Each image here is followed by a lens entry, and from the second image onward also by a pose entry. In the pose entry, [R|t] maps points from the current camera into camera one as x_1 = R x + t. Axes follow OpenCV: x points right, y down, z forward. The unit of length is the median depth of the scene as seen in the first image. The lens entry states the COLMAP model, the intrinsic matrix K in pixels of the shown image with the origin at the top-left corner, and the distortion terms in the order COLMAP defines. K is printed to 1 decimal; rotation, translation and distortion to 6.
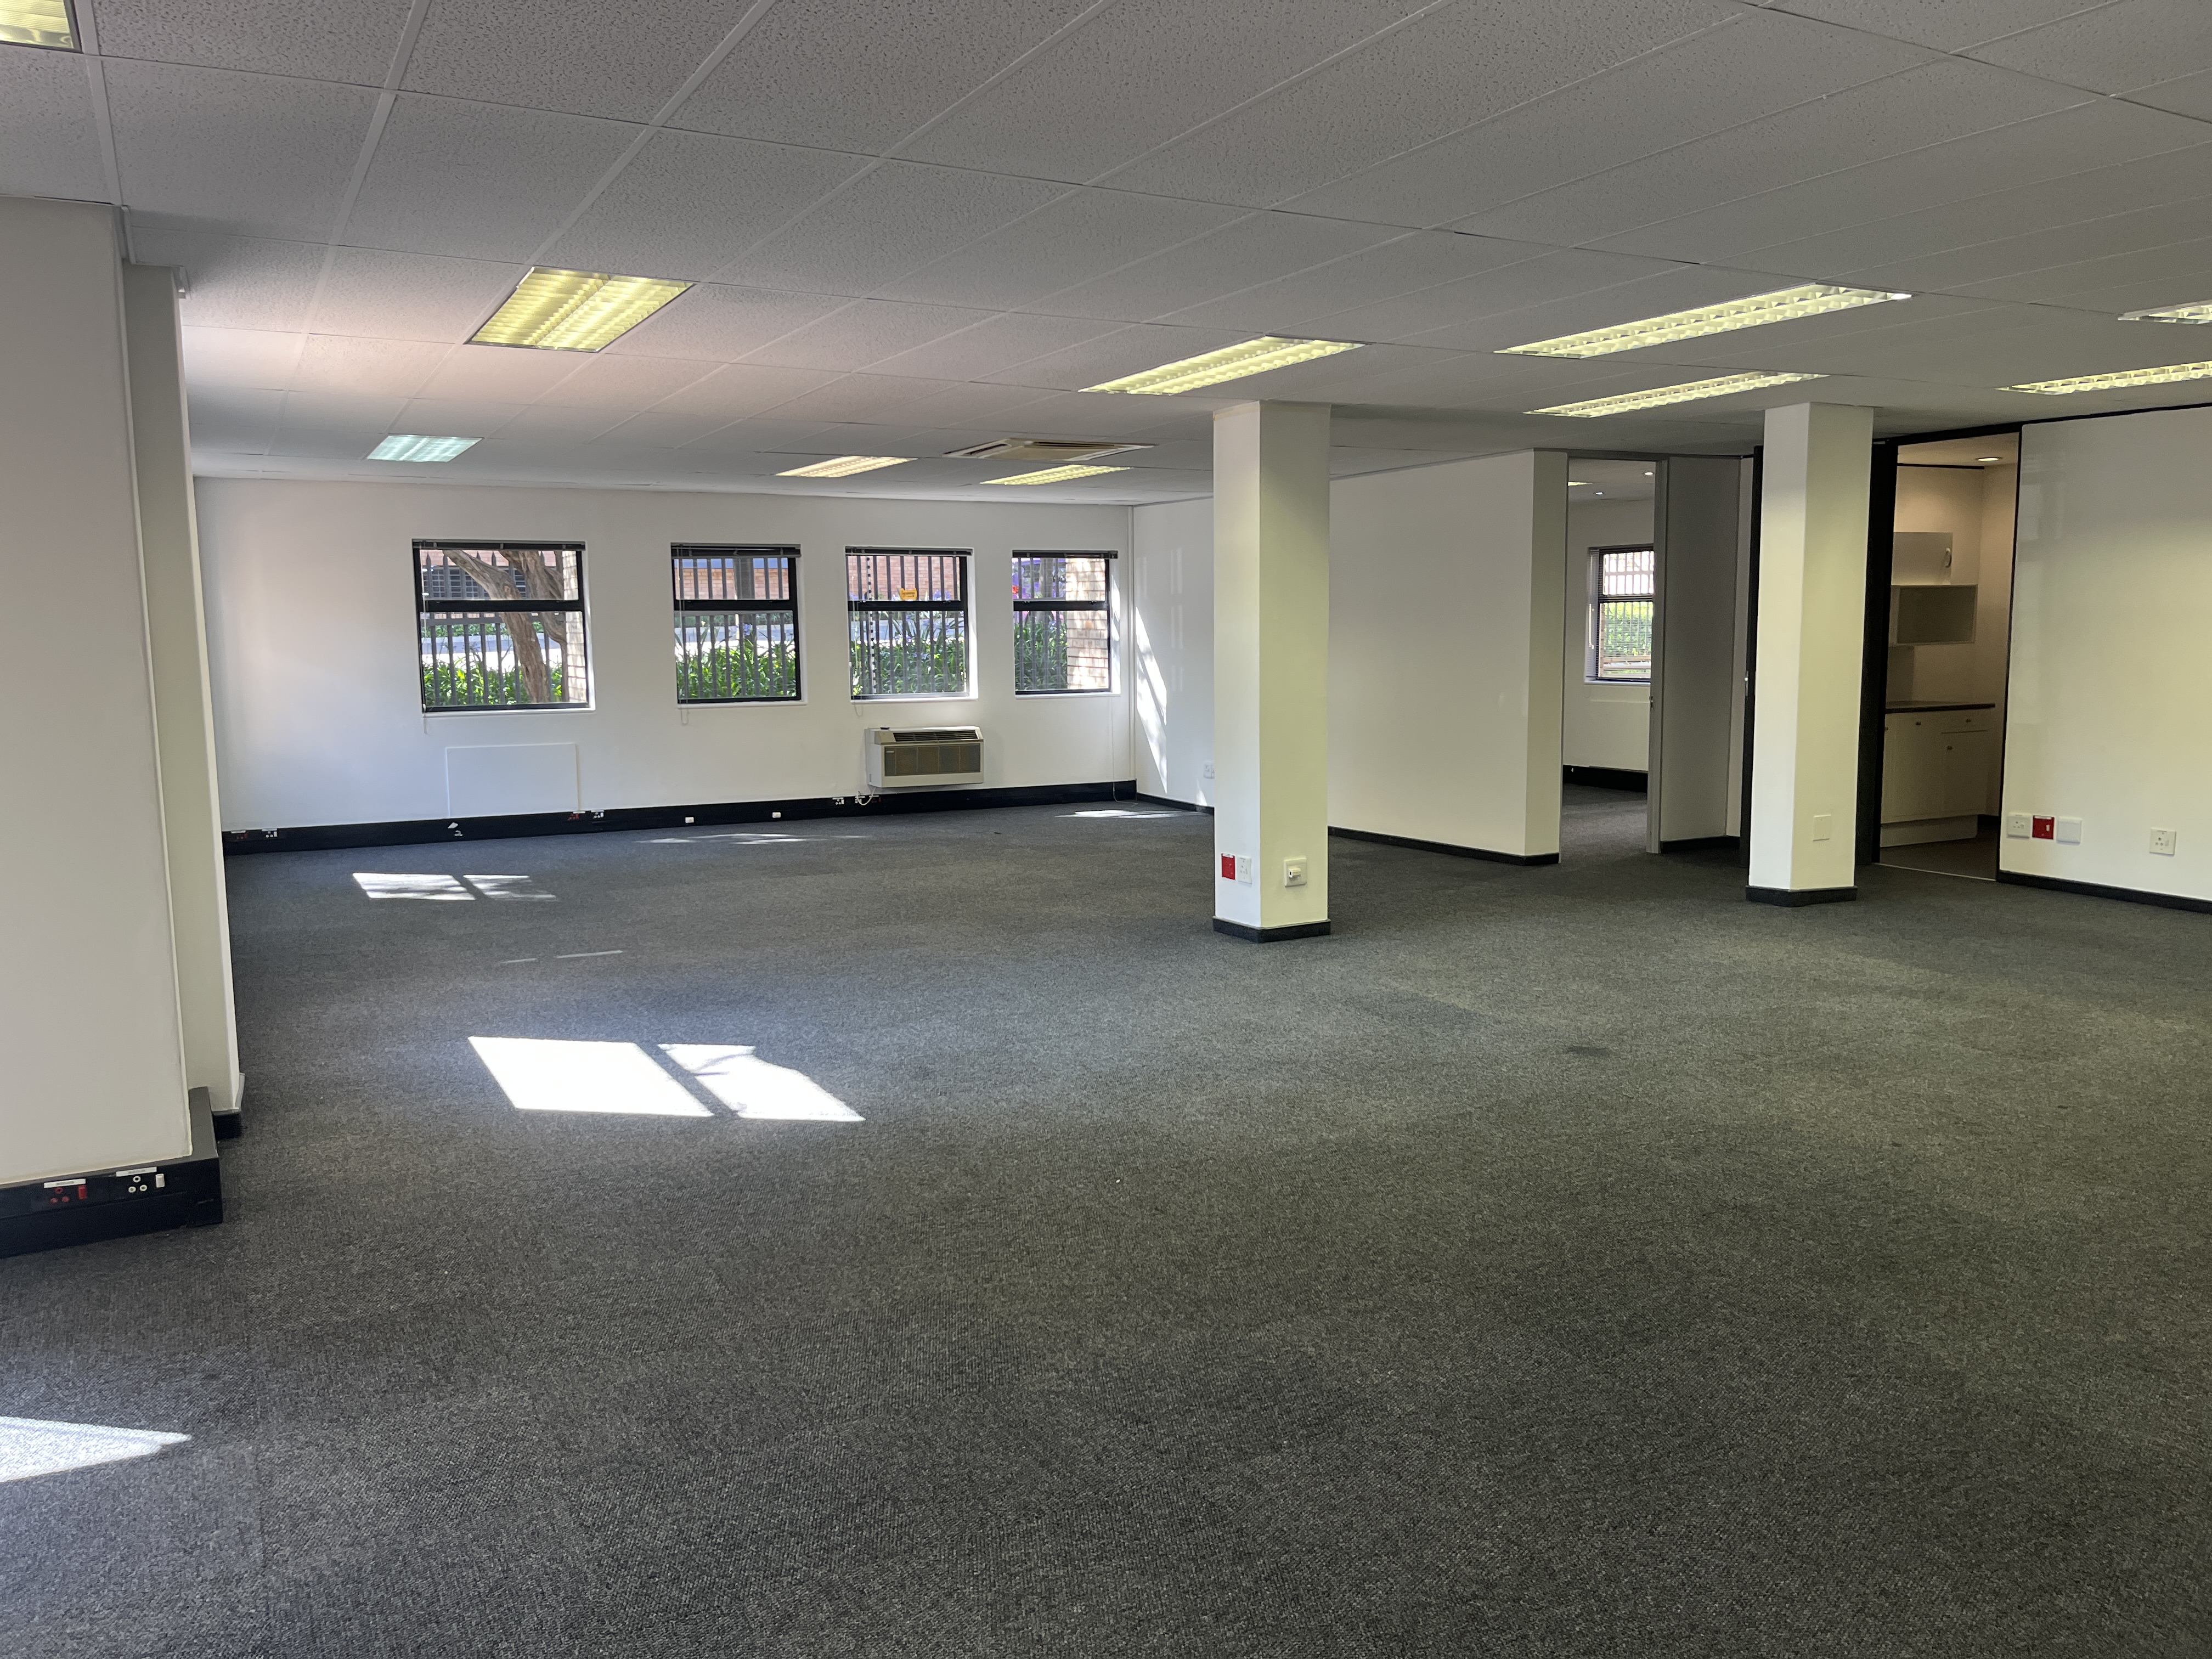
lens RADIAL K [[1705.2, 0, 1123.8], [0, 1705.2, 836.4], [0, 0, 1]] dist [0.063631, -0.105804]
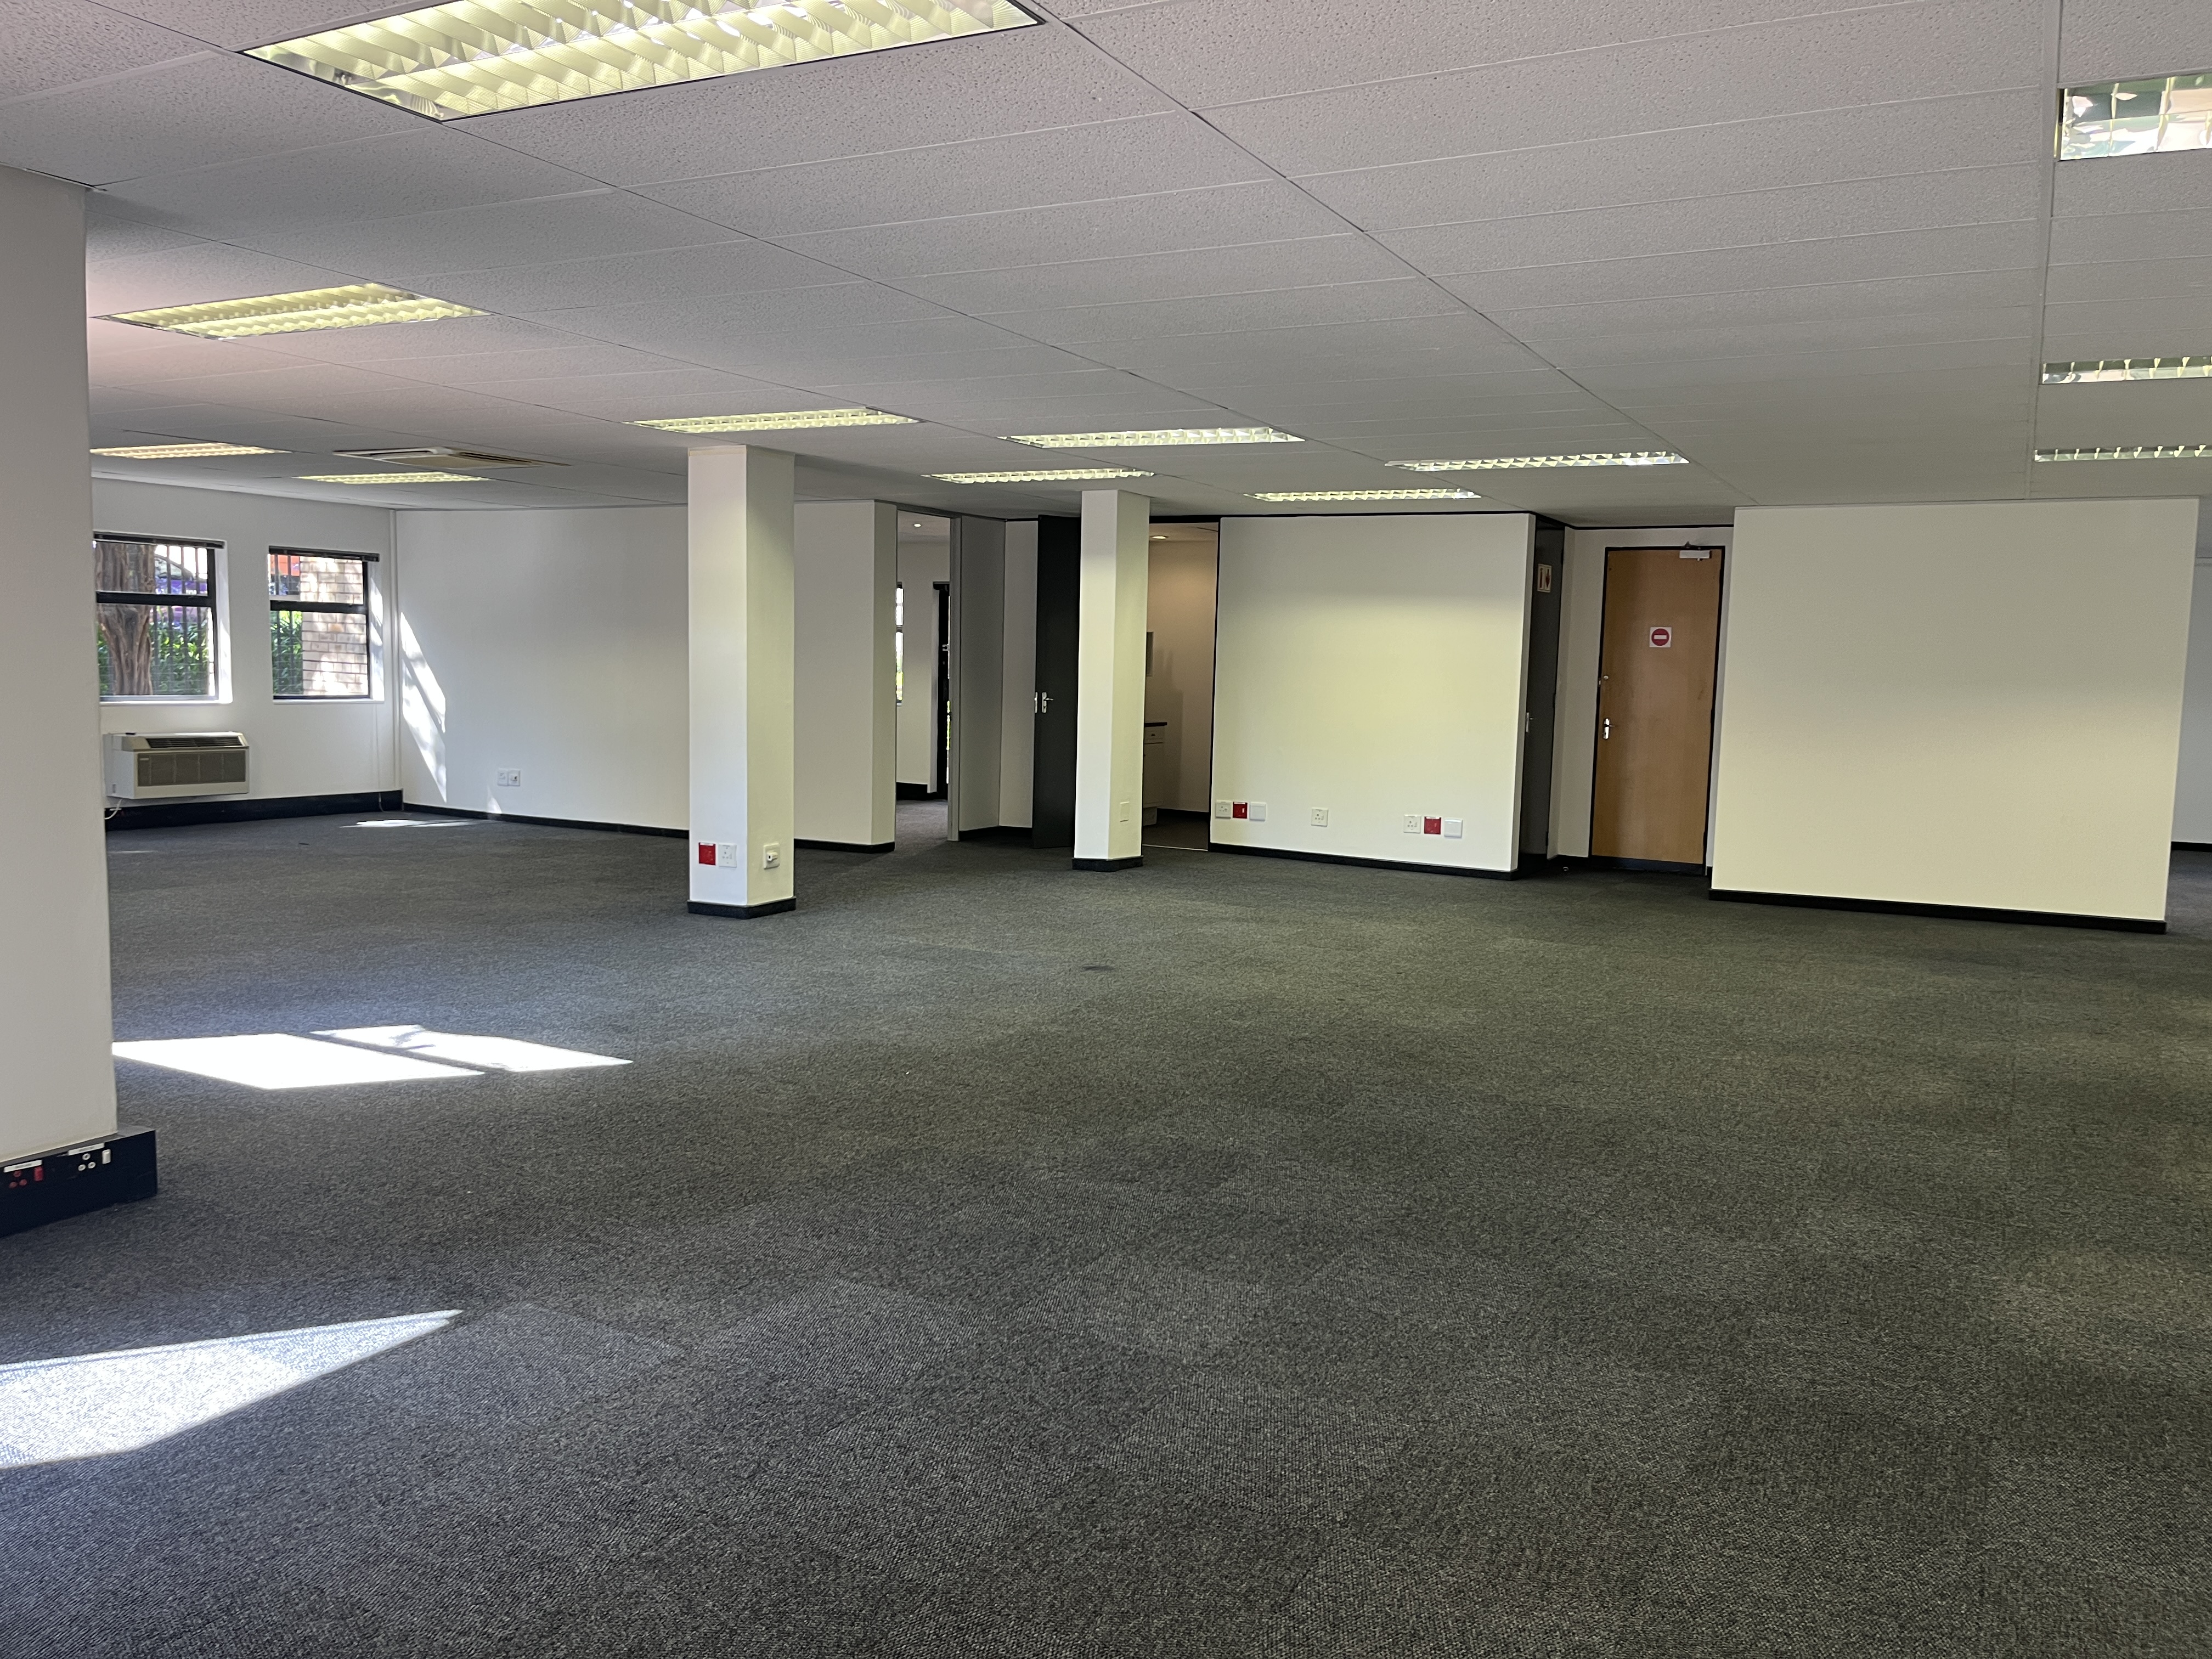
lens RADIAL K [[1709.6, 0, 1165.3], [0, 1709.6, 830.3], [0, 0, 1]] dist [0.110503, -0.186735]
pose [[0.819724, -0.024549, 0.572232, -0.260416], [0.034901, 0.999365, -0.007123, 0.016068], [-0.571694, 0.025810, 0.820061, -0.077330]]
